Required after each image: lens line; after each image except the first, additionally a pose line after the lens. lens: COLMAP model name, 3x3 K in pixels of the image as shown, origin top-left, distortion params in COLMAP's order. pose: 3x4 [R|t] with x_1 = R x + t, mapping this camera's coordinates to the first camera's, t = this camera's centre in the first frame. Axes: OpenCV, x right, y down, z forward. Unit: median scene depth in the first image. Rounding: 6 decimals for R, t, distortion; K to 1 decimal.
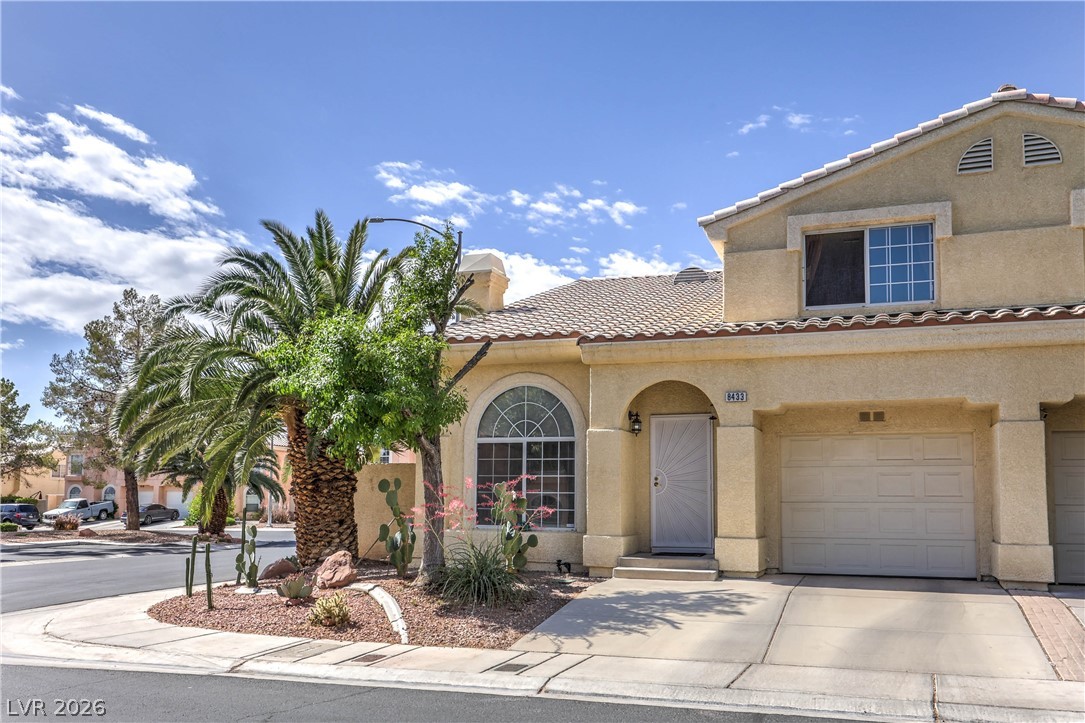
lens RADIAL K [[963.8, 0, 544.3], [0, 963.8, 433.8], [0, 0, 1]] dist [0.018320, 0.009810]
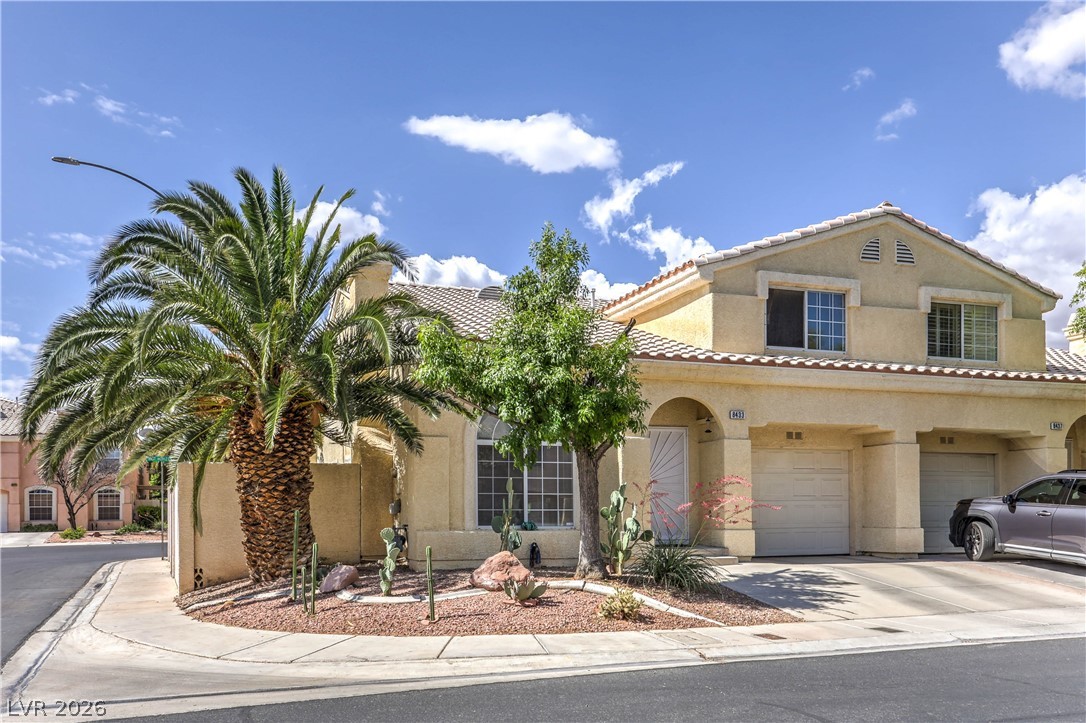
lens RADIAL K [[915.9, 0, 577.8], [0, 915.9, 515.6], [0, 0, 1]] dist [0.019314, 0.006034]
pose [[0.772232, -0.013954, 0.635188, -0.692147], [-0.034796, 0.997329, 0.064213, 0.021266], [-0.634388, -0.071689, 0.769684, 0.223173]]
